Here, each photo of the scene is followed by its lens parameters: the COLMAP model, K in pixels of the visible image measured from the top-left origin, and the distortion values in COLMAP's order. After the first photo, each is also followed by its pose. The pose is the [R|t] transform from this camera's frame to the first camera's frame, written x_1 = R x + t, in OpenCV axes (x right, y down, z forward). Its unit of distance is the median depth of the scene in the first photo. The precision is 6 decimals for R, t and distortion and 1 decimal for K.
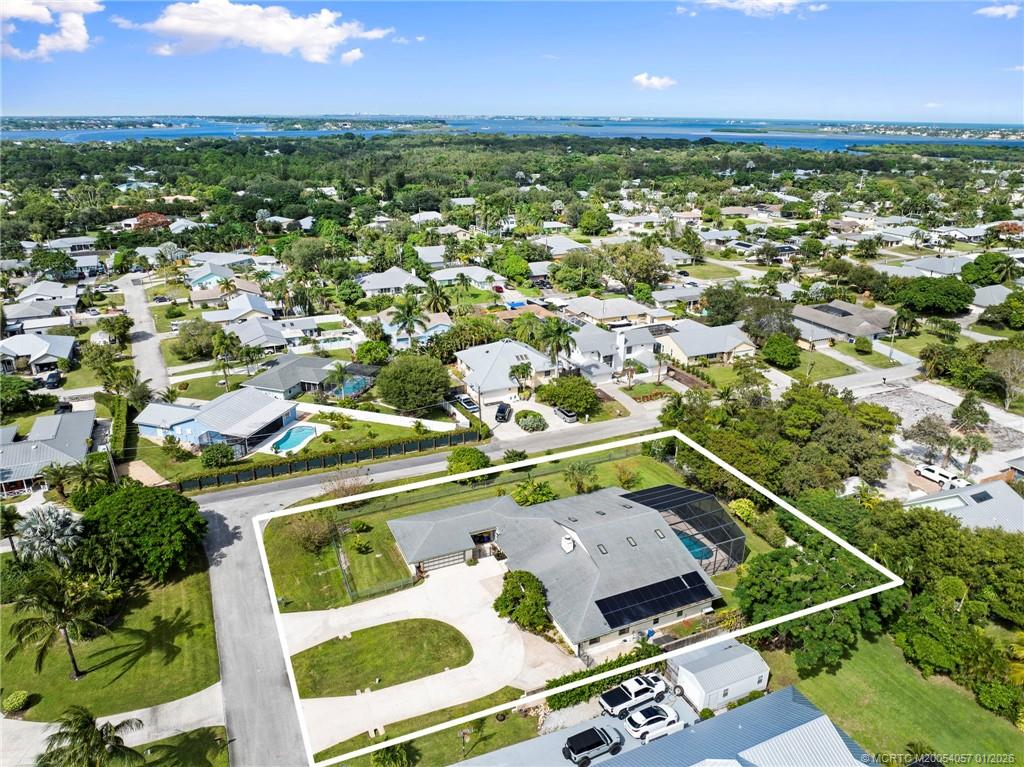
lens RADIAL K [[724.0, 0, 512.8], [0, 724.0, 382.3], [0, 0, 1]] dist [-0.042255, 0.007240]
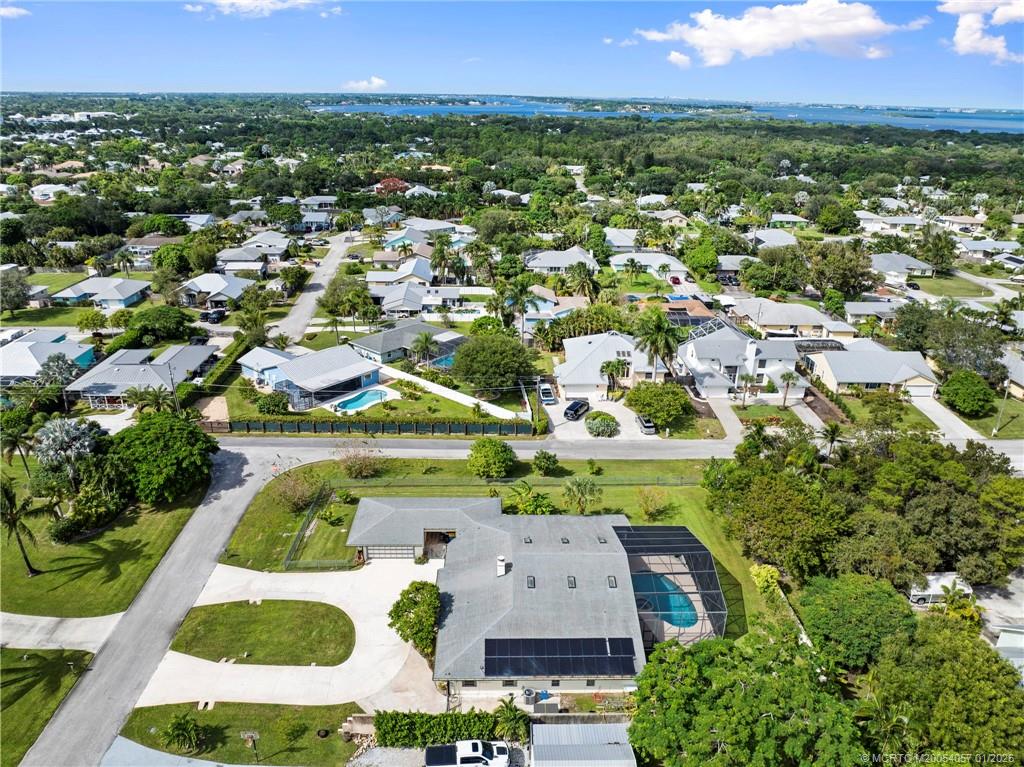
lens RADIAL K [[724.0, 0, 510.4], [0, 724.0, 385.3], [0, 0, 1]] dist [-0.042255, 0.007240]
pose [[0.921411, 0.153762, -0.356875, 0.196799], [-0.145328, 0.988094, 0.050505, -0.019316], [0.360392, 0.005328, 0.932786, 0.106447]]
